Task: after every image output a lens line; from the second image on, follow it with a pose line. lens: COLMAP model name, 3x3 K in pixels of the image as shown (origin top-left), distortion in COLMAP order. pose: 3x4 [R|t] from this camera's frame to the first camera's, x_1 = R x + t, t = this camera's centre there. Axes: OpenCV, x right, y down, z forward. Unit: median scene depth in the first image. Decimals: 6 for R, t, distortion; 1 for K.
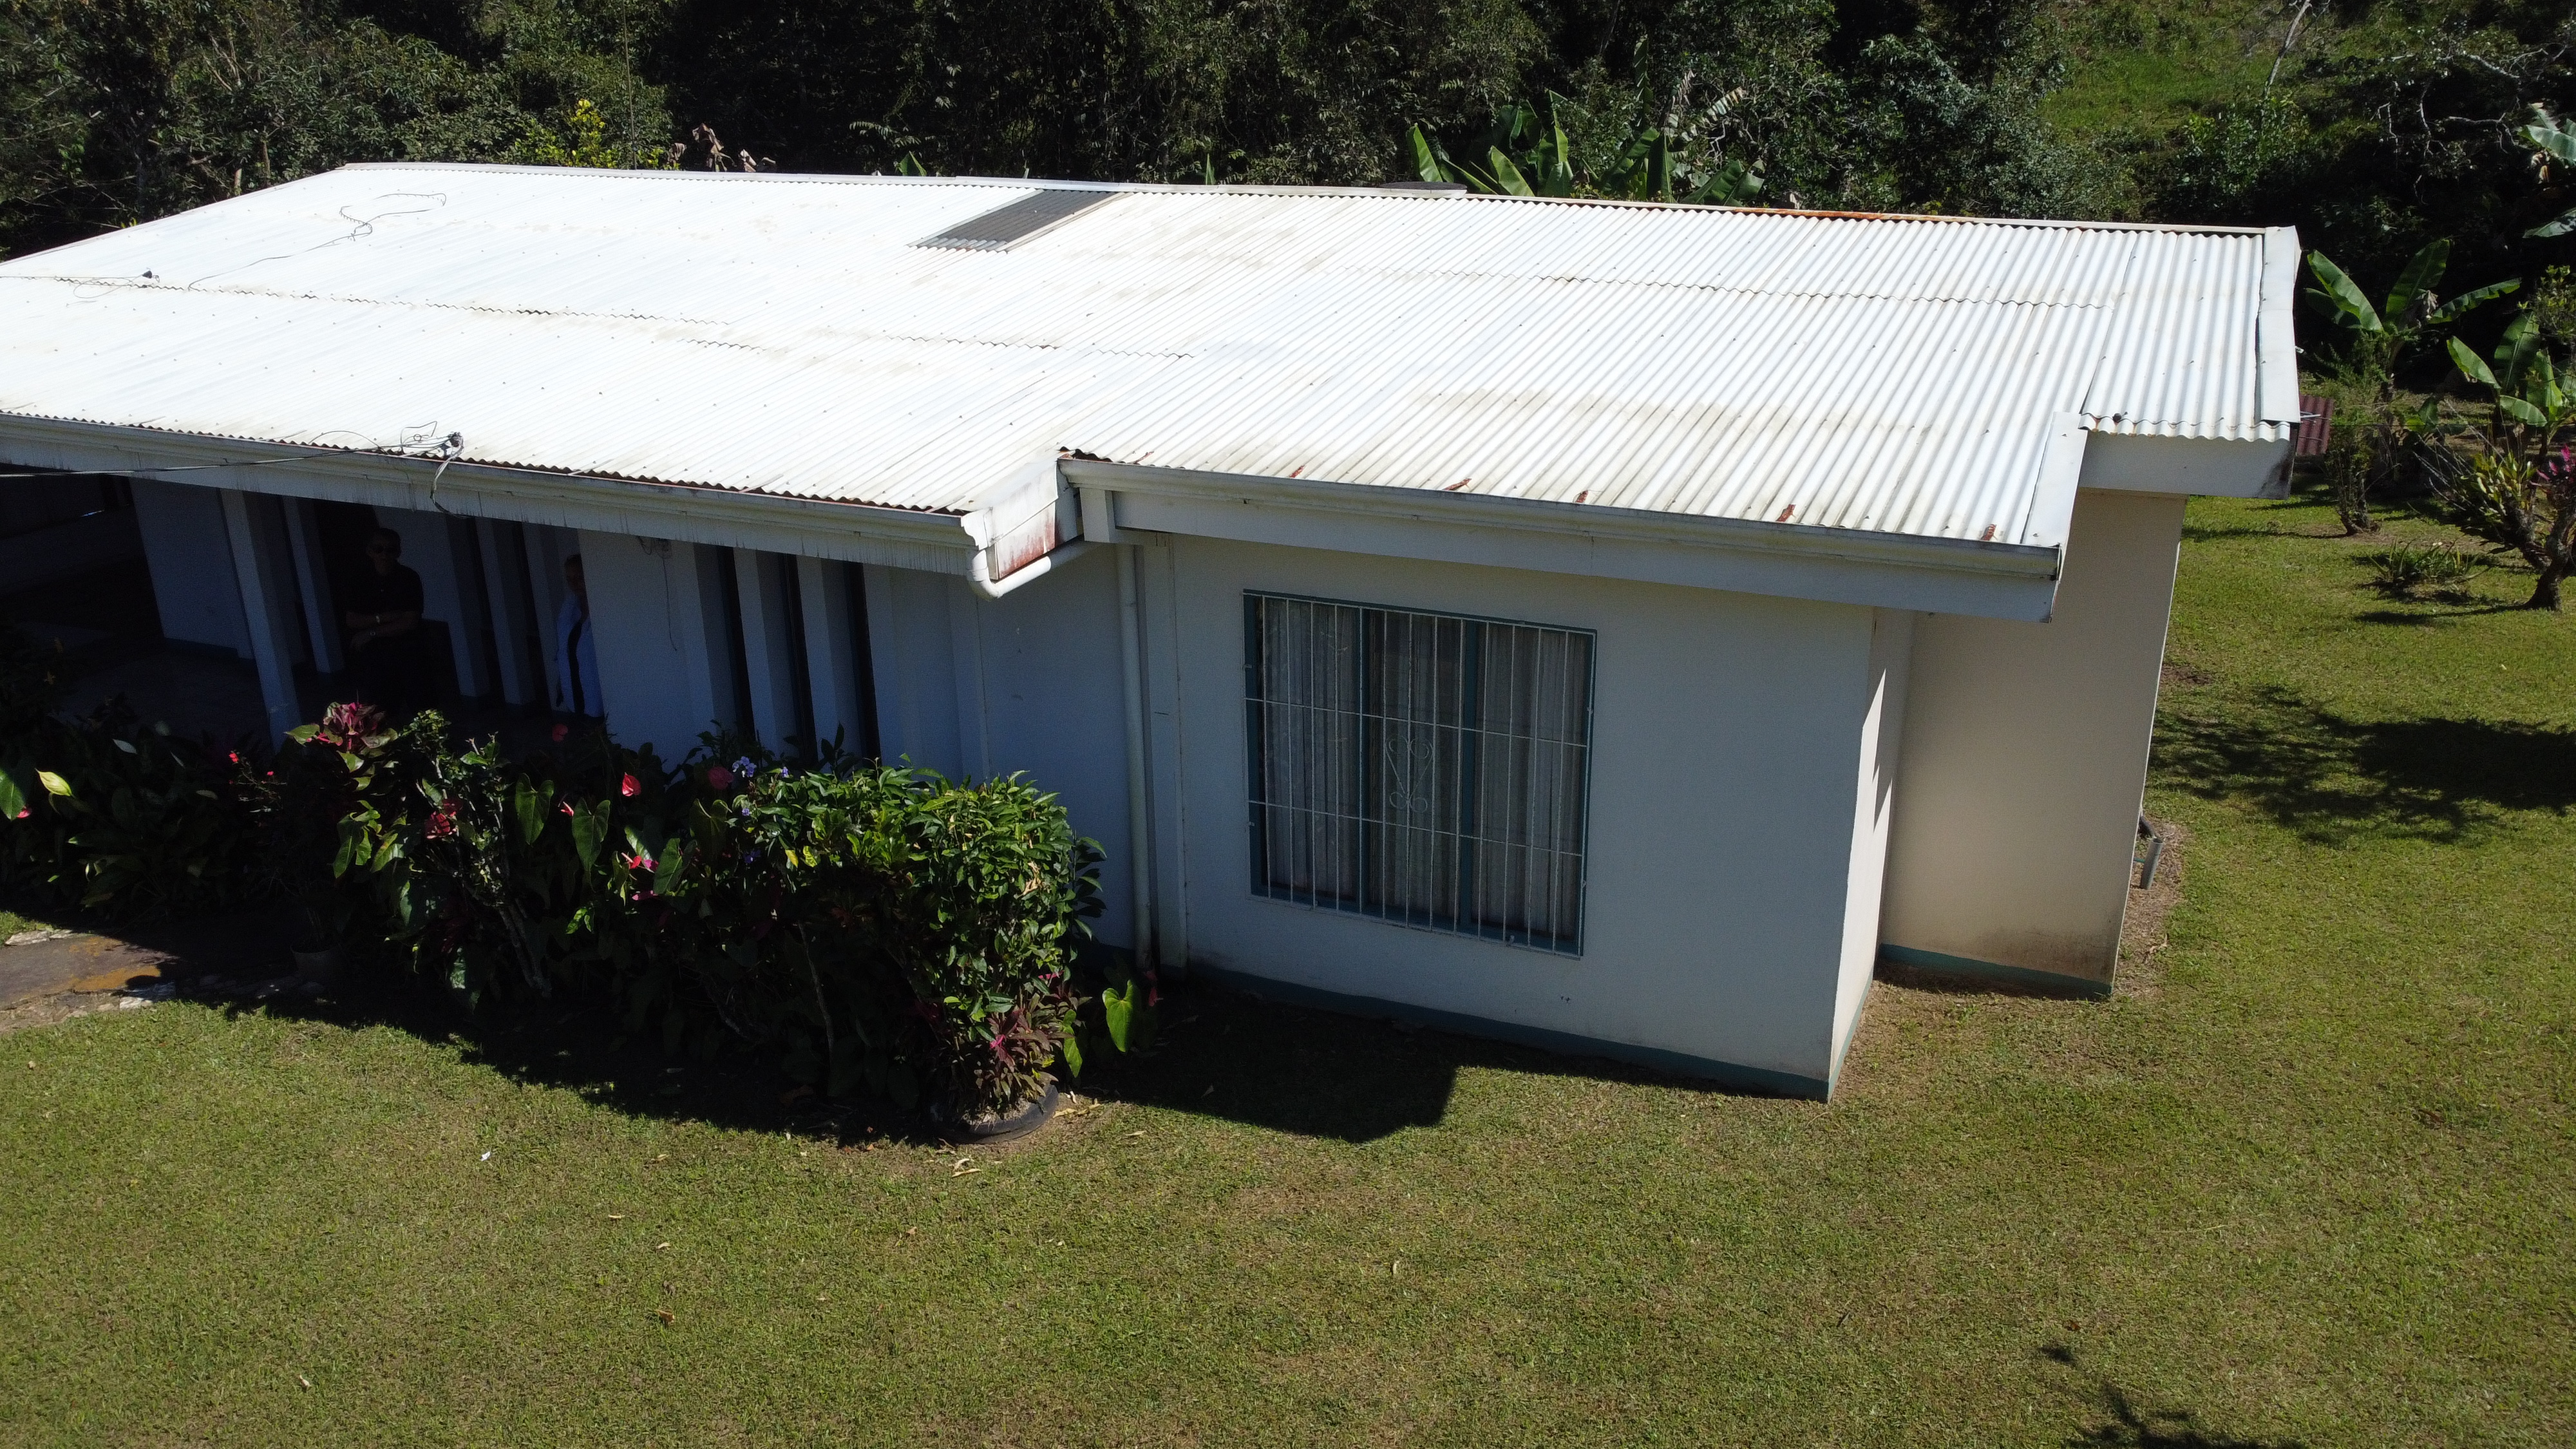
lens RADIAL K [[1856.2, 0, 1288.0], [0, 1856.2, 724.5], [0, 0, 1]] dist [-0.004430, -0.001561]
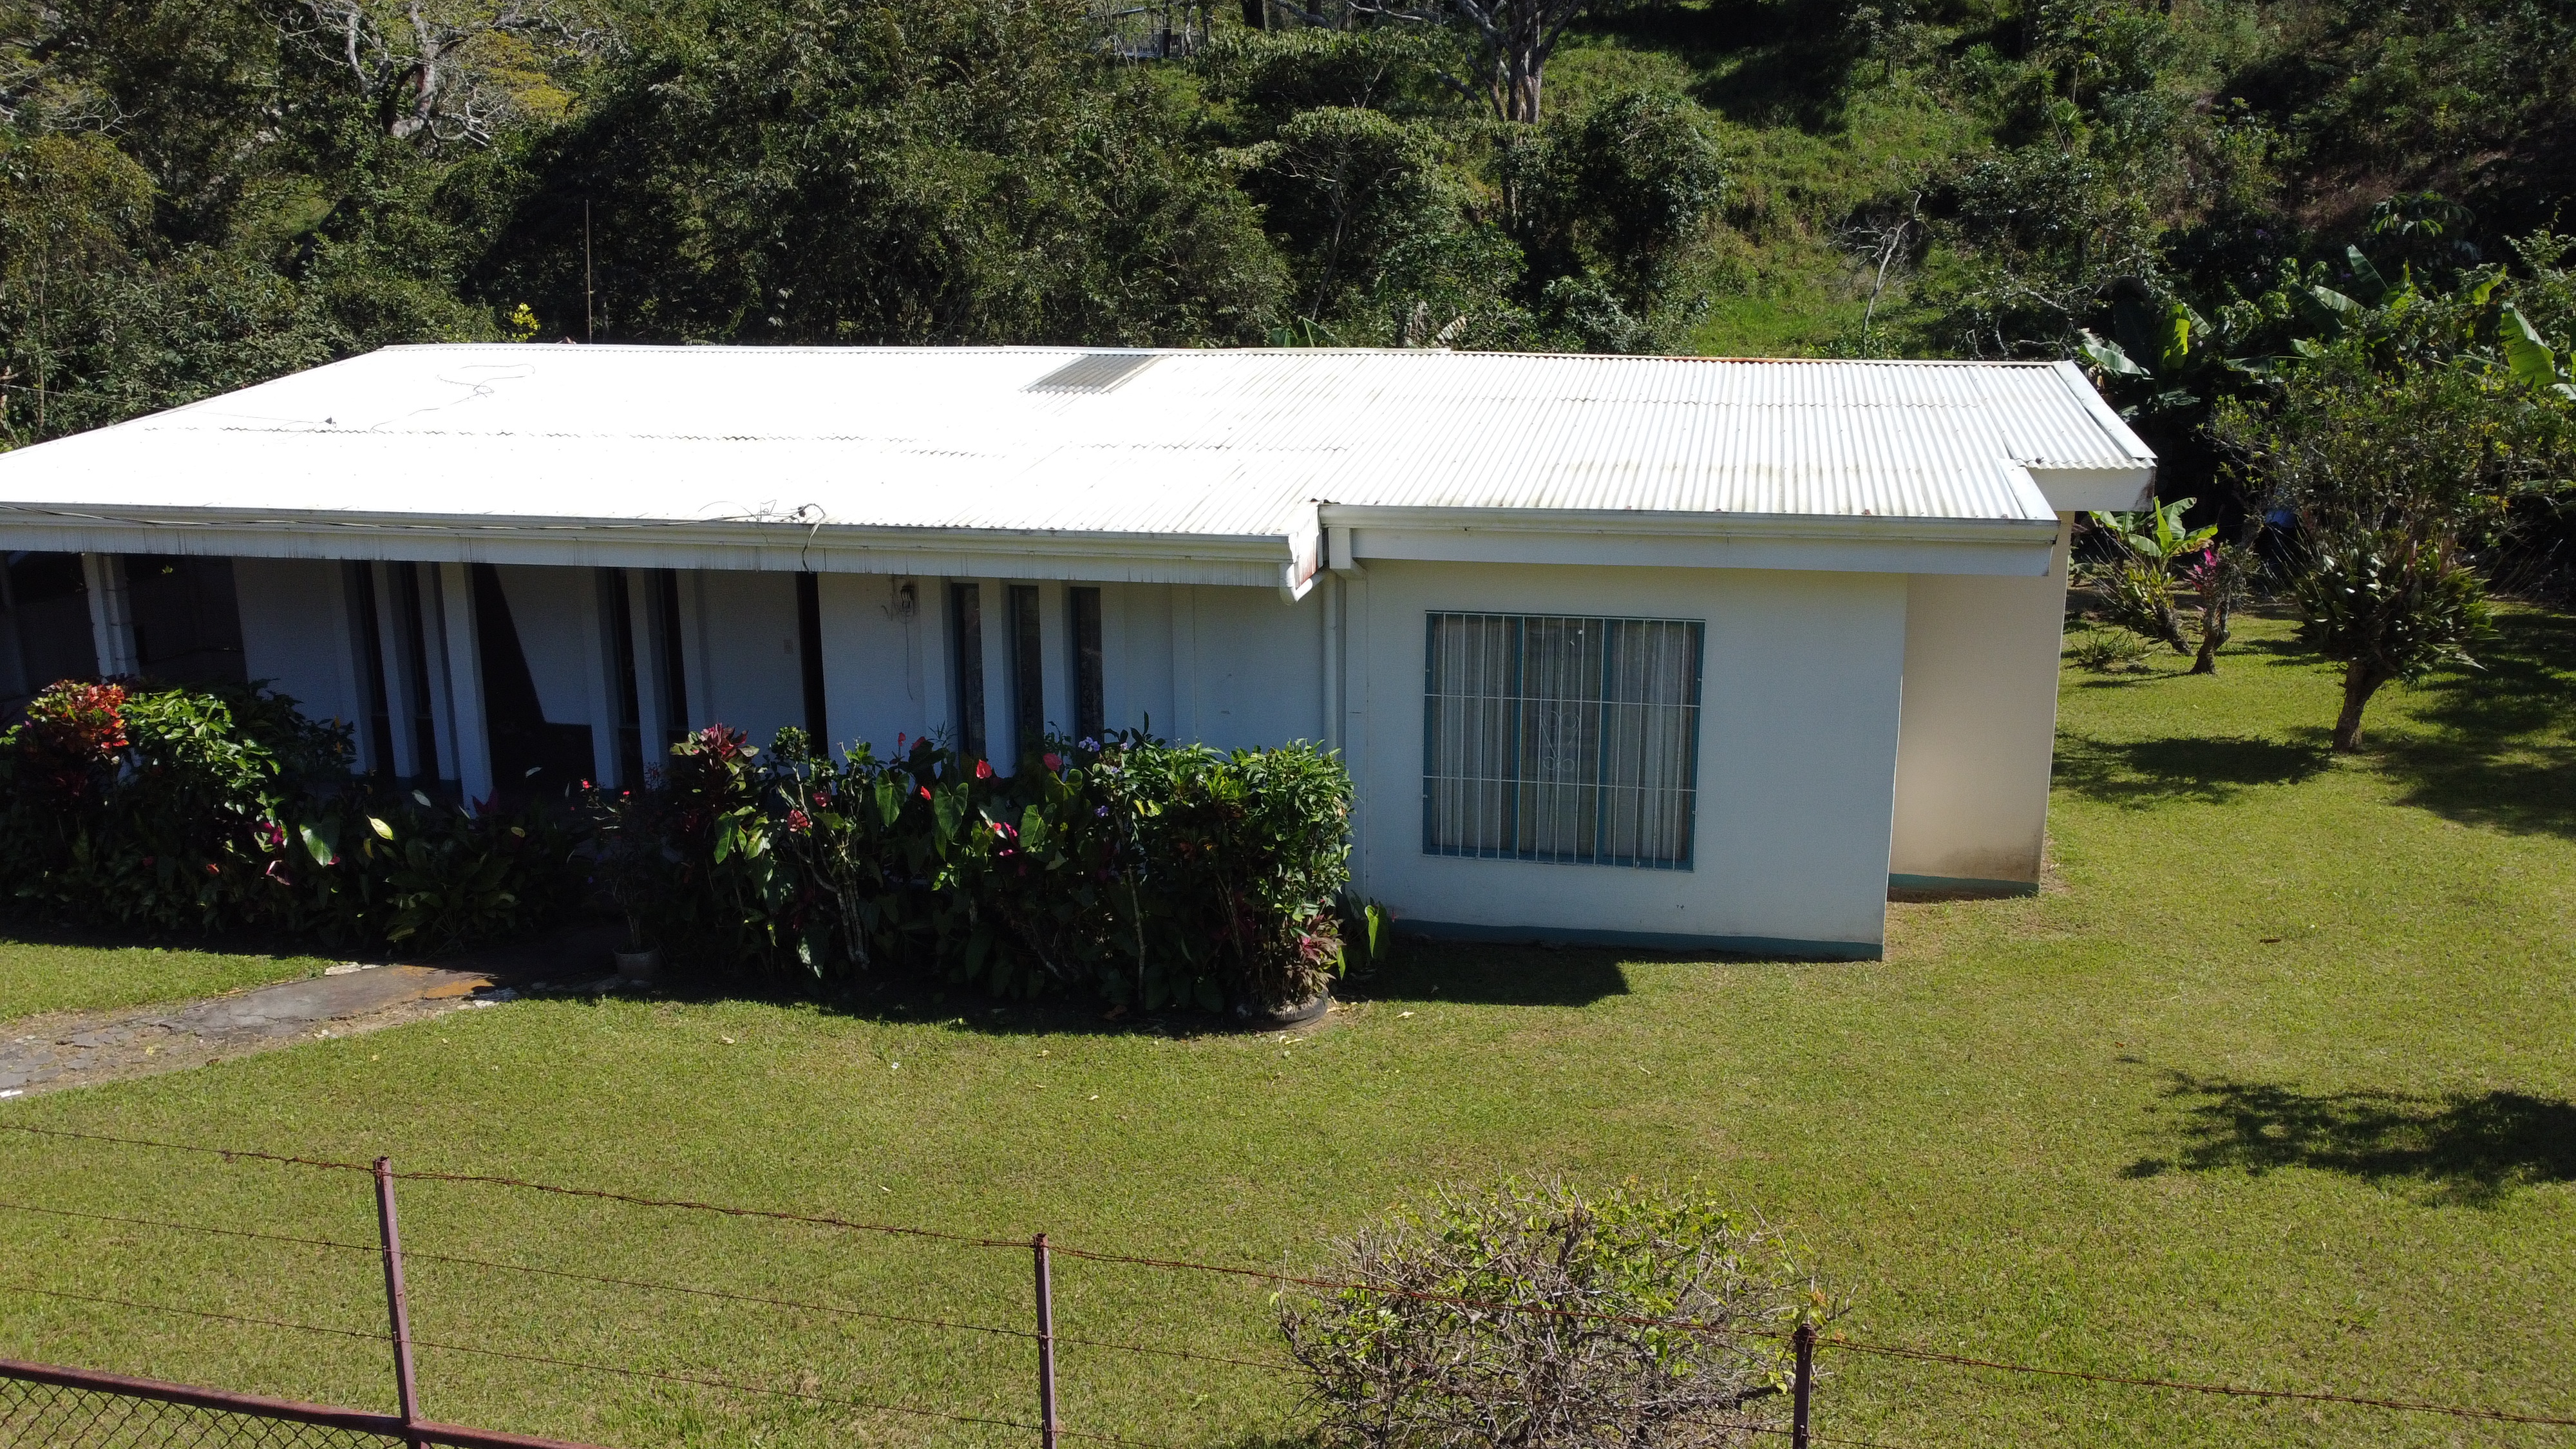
lens RADIAL K [[1829.0, 0, 1288.0], [0, 1829.0, 724.5], [0, 0, 1]] dist [0.001349, -0.004860]
pose [[0.981025, -0.039470, 0.189822, -0.353112], [0.062858, 0.990925, -0.118810, 0.149342], [-0.183410, 0.128487, 0.974603, -0.232156]]
